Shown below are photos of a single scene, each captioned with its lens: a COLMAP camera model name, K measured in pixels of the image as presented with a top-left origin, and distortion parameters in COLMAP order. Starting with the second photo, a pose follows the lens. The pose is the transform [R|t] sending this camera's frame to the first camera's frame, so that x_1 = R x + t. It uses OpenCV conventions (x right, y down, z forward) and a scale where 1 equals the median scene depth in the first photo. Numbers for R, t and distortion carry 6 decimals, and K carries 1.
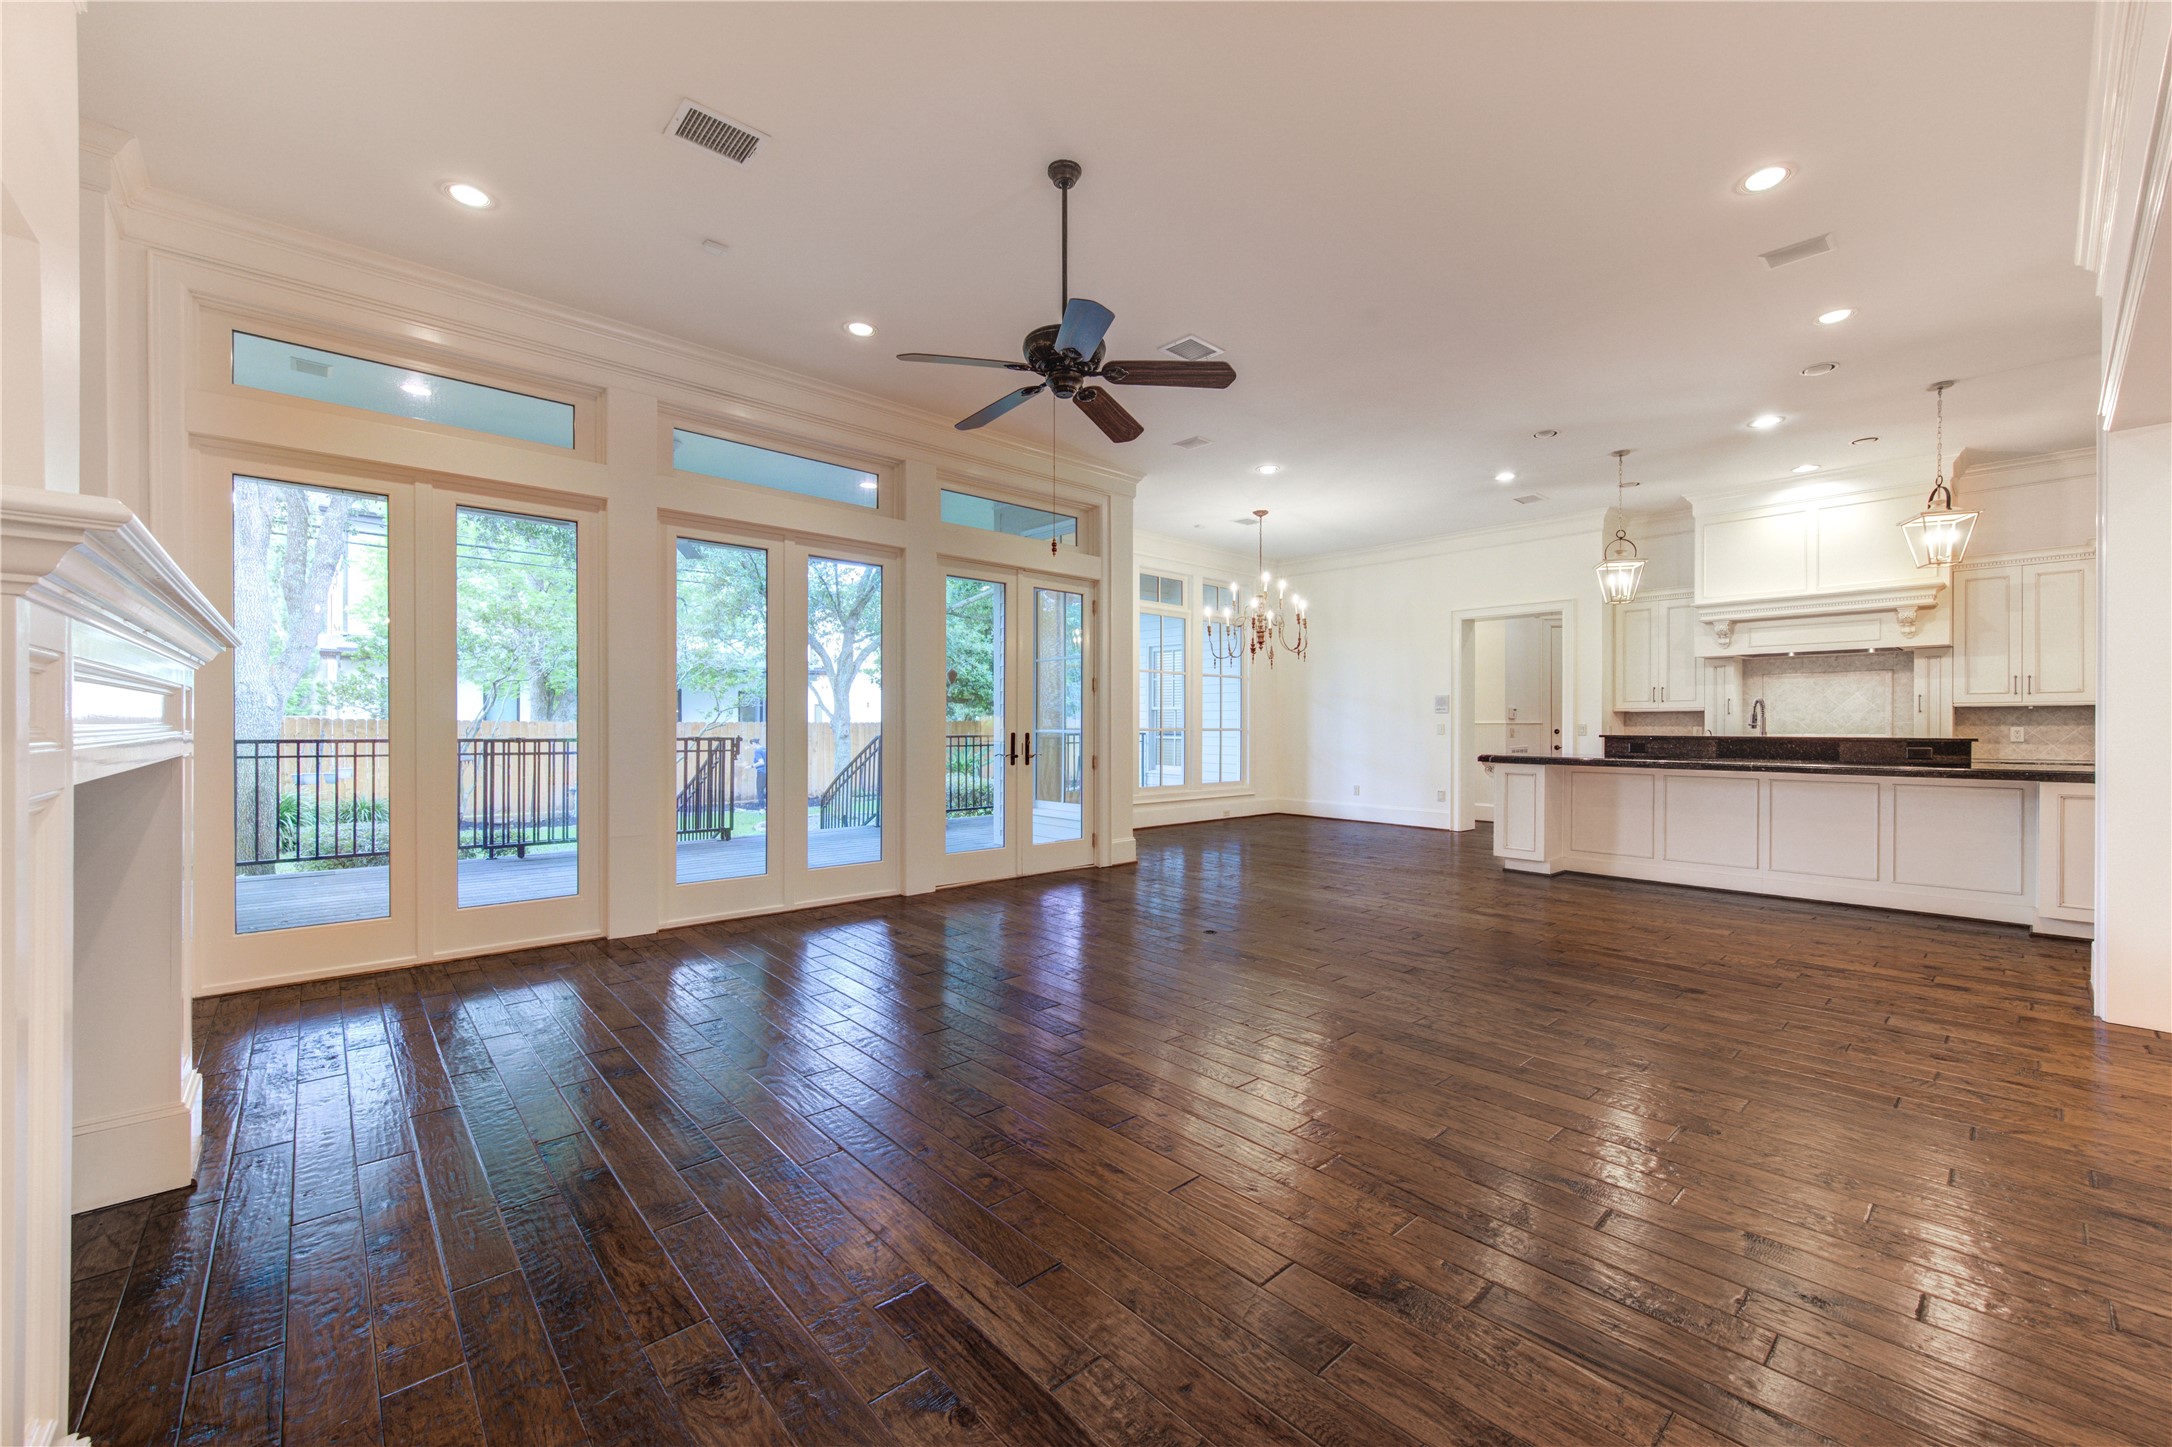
lens RADIAL K [[855.8, 0, 1086.4], [0, 855.8, 726.6], [0, 0, 1]] dist [0.001072, 0.000005]
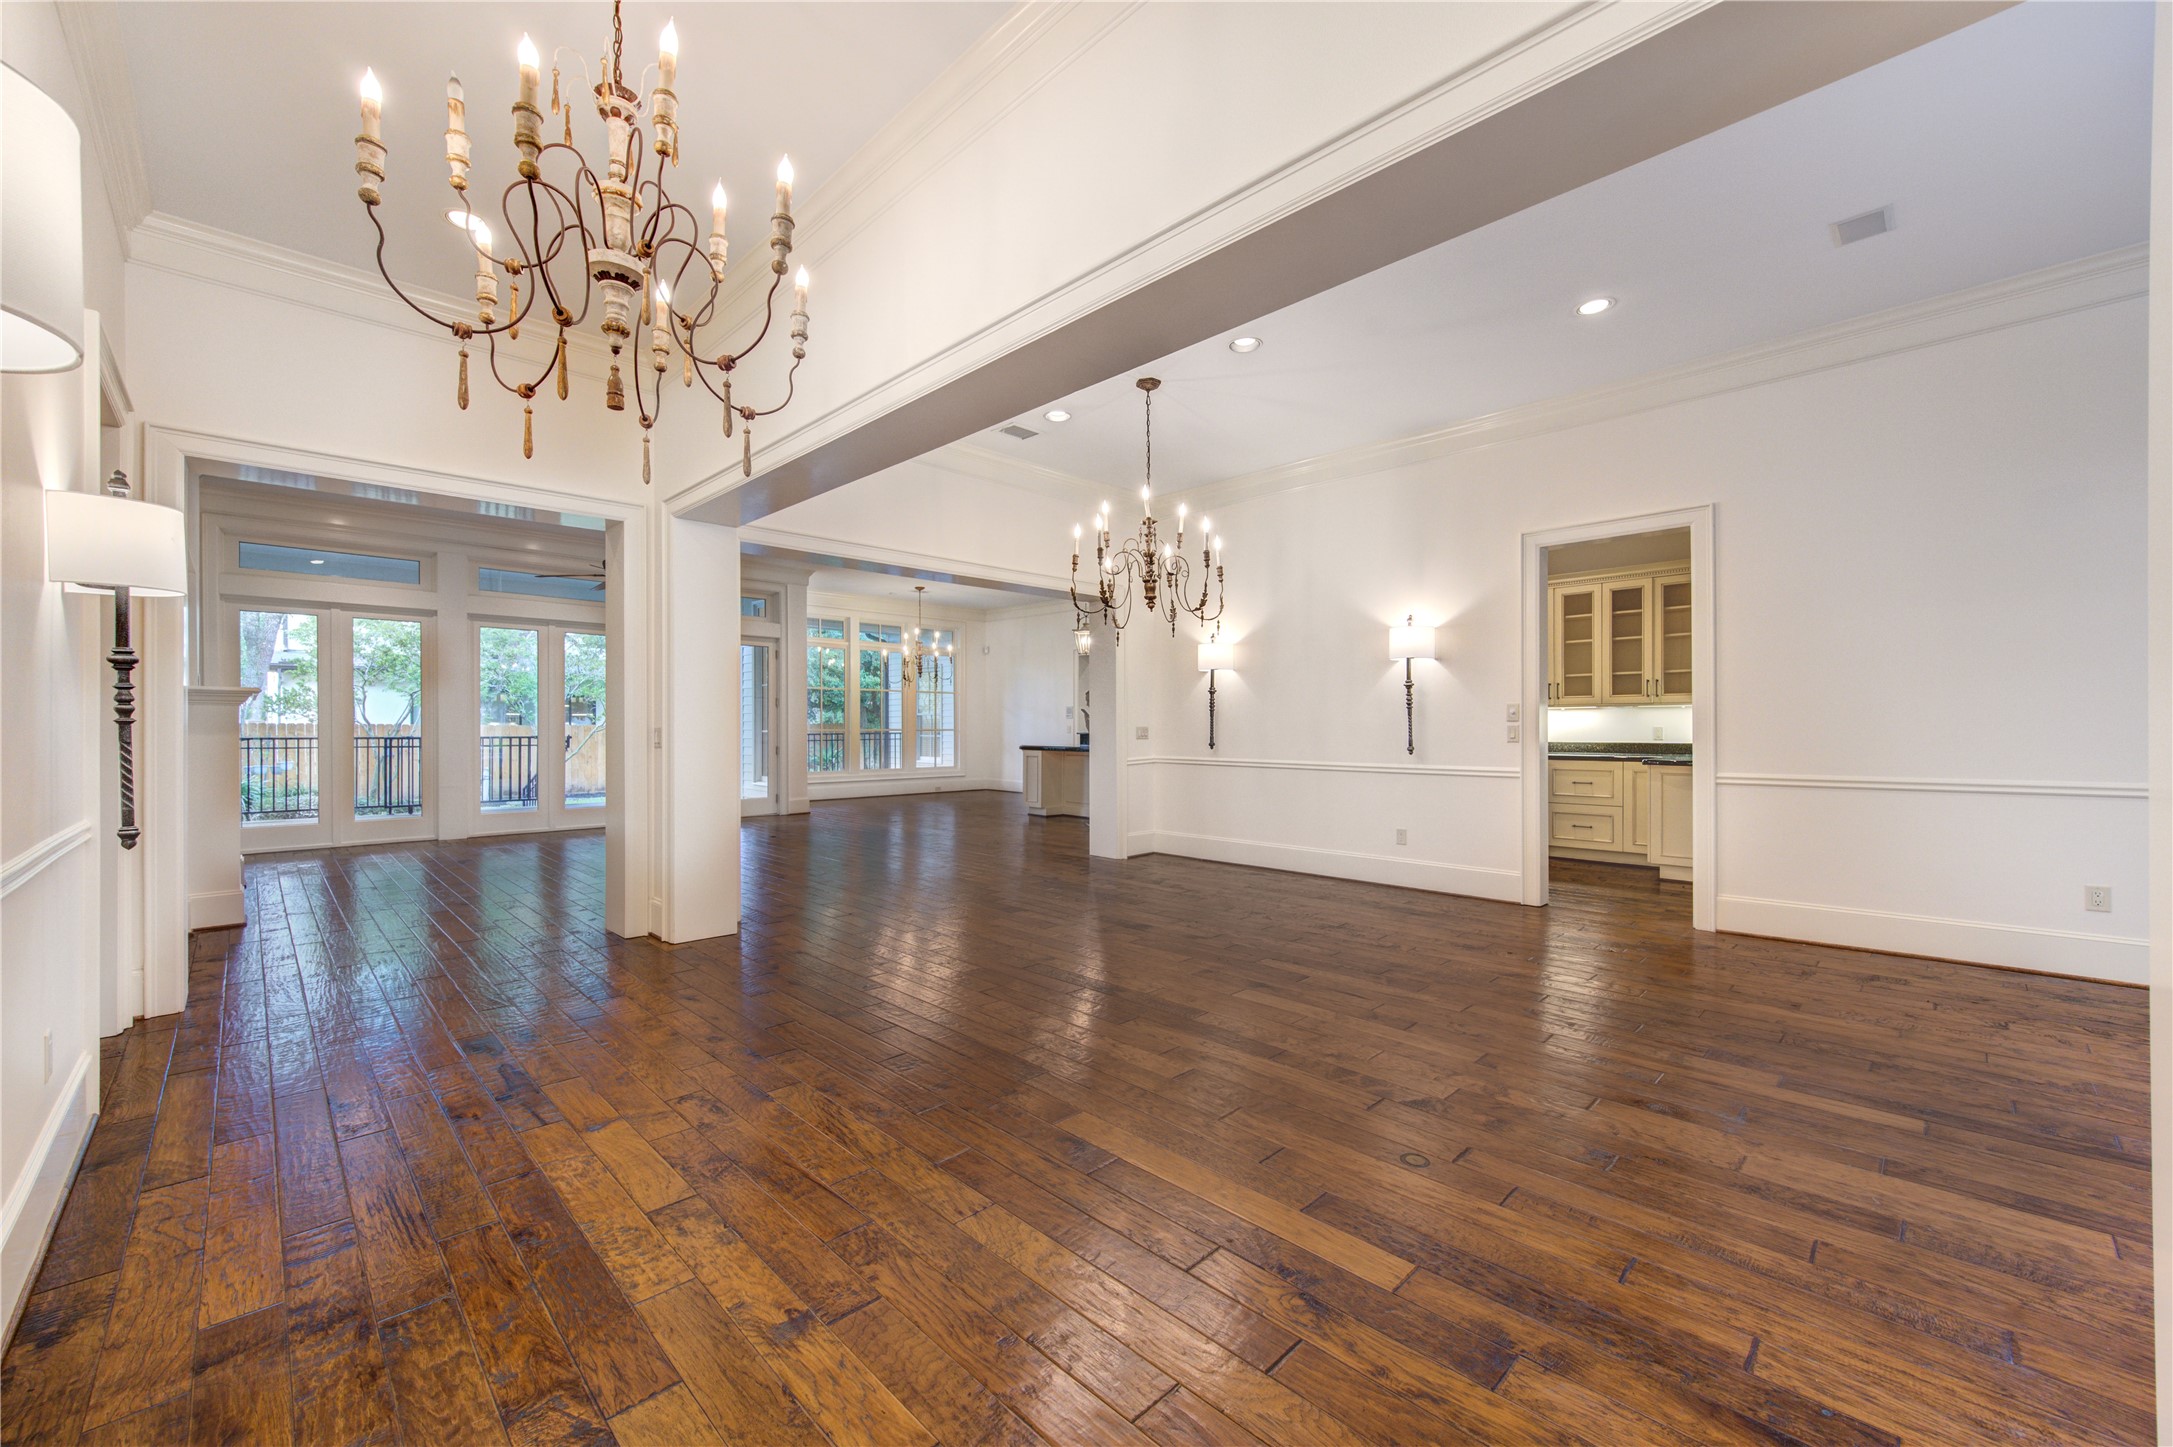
lens RADIAL K [[856.2, 0, 1103.2], [0, 856.2, 741.0], [0, 0, 1]] dist [0.001072, 0.000005]
pose [[0.998594, -0.003244, 0.052916, 0.471419], [0.002357, 0.999856, 0.016809, -0.002436], [-0.052963, -0.016660, 0.998457, -0.570966]]
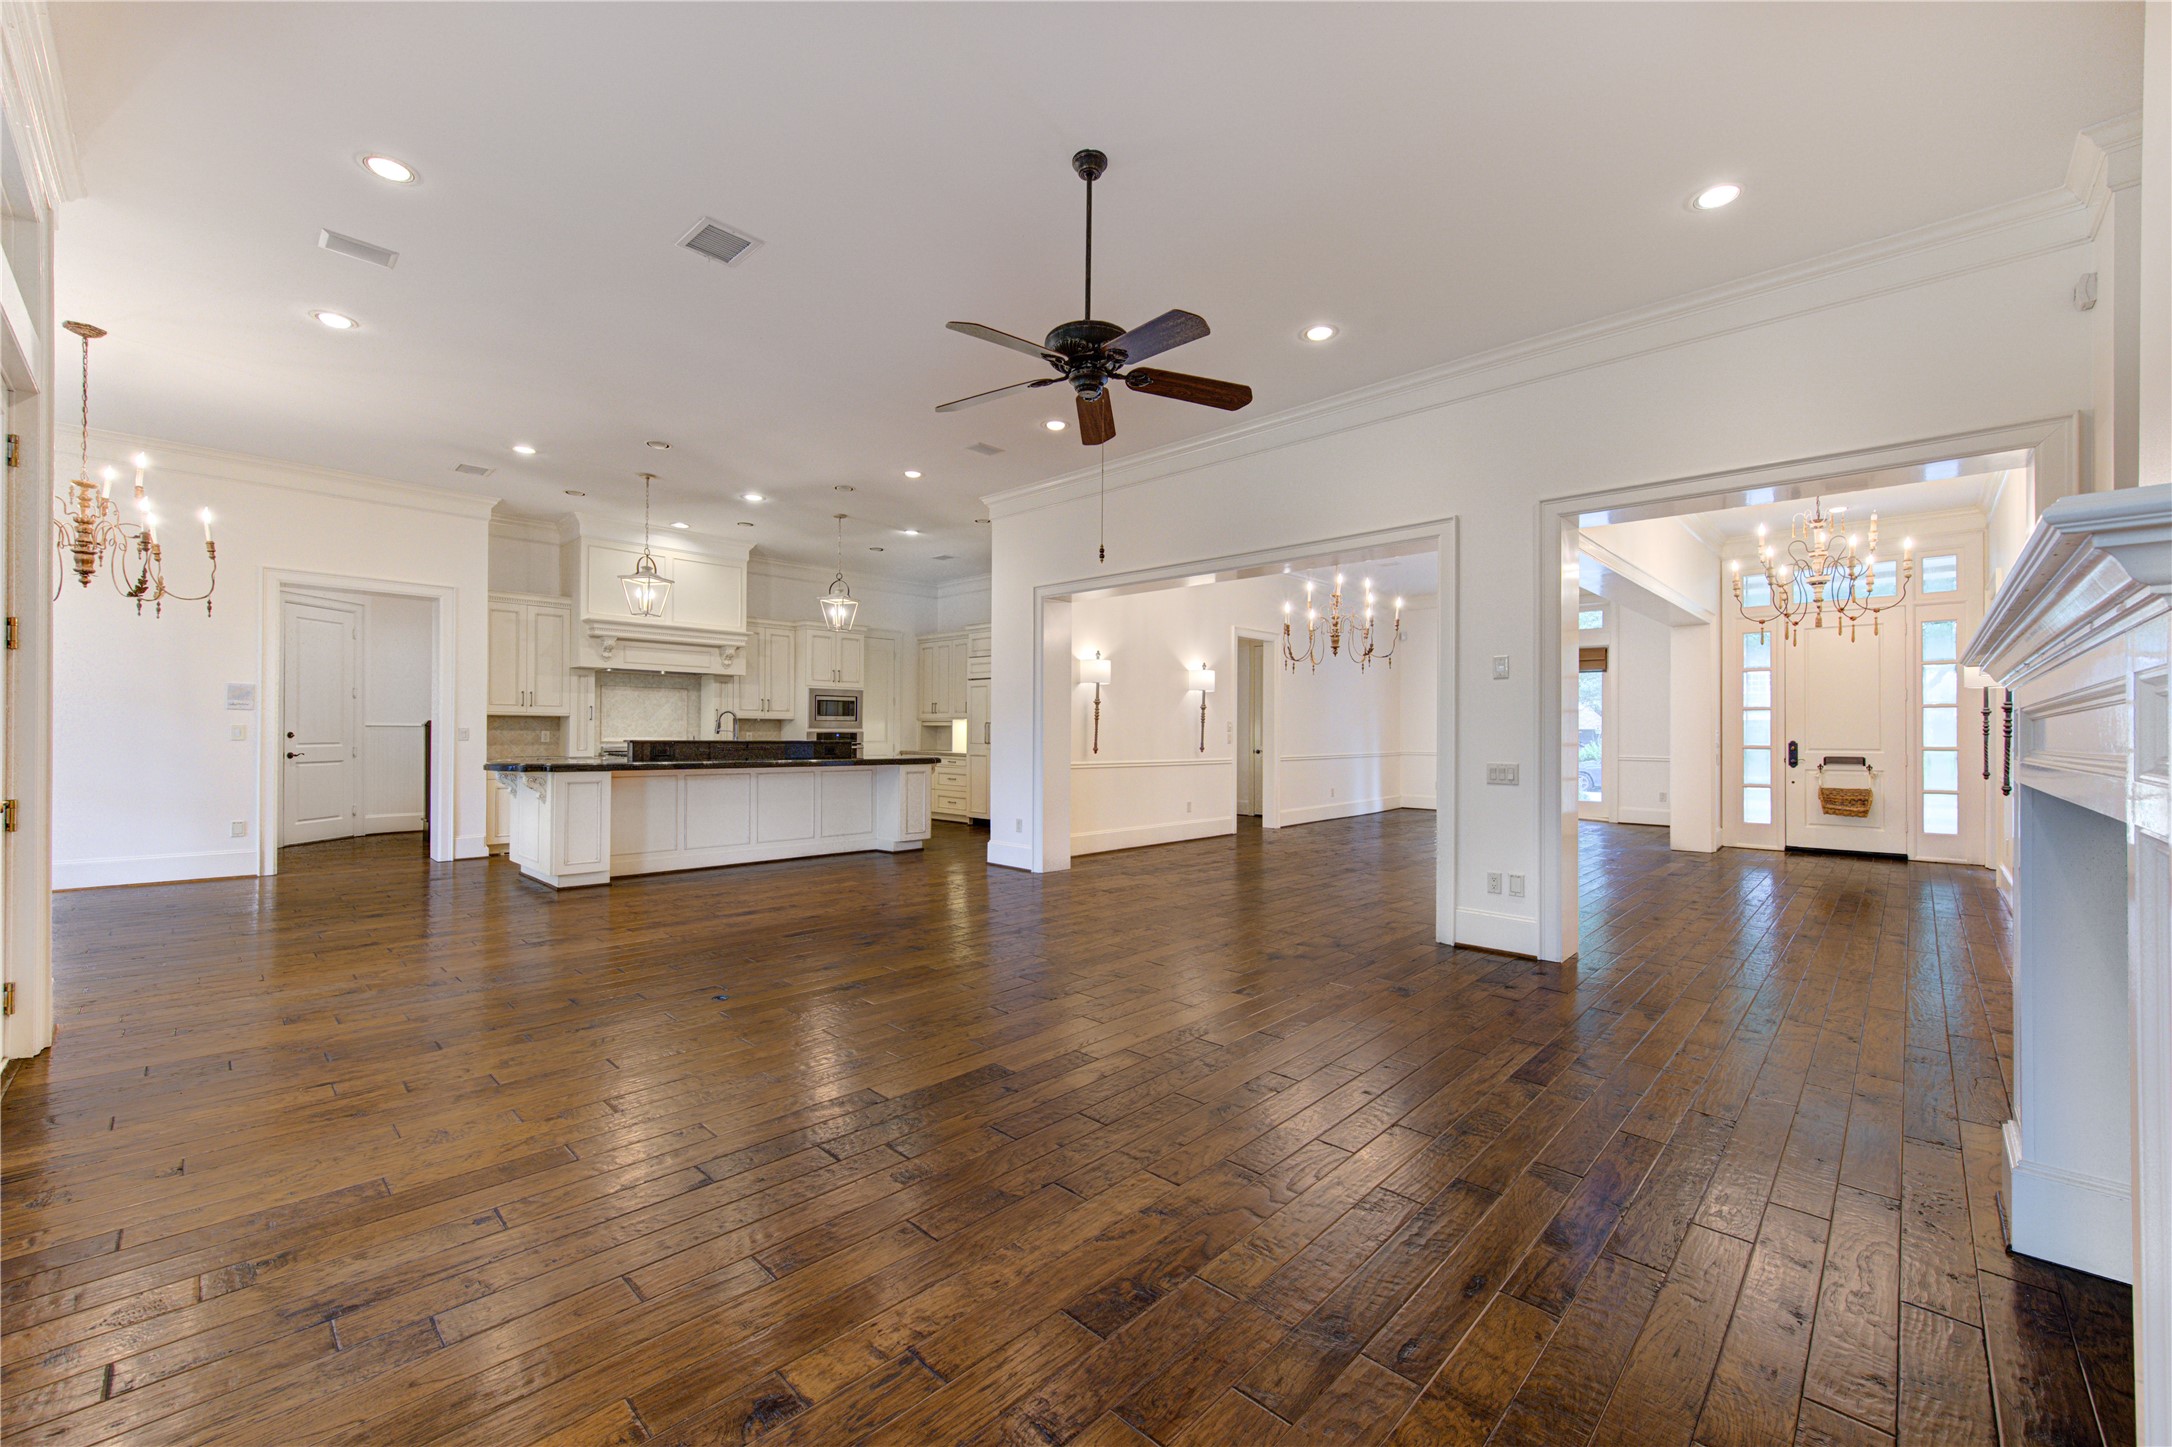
lens RADIAL K [[855.8, 0, 1093.7], [0, 855.8, 729.3], [0, 0, 1]] dist [0.001072, 0.000005]
pose [[-0.084976, 0.003863, 0.996376, -0.399997], [-0.007055, 0.999965, -0.004479, -0.002087], [-0.996358, -0.007410, -0.084945, 0.440759]]
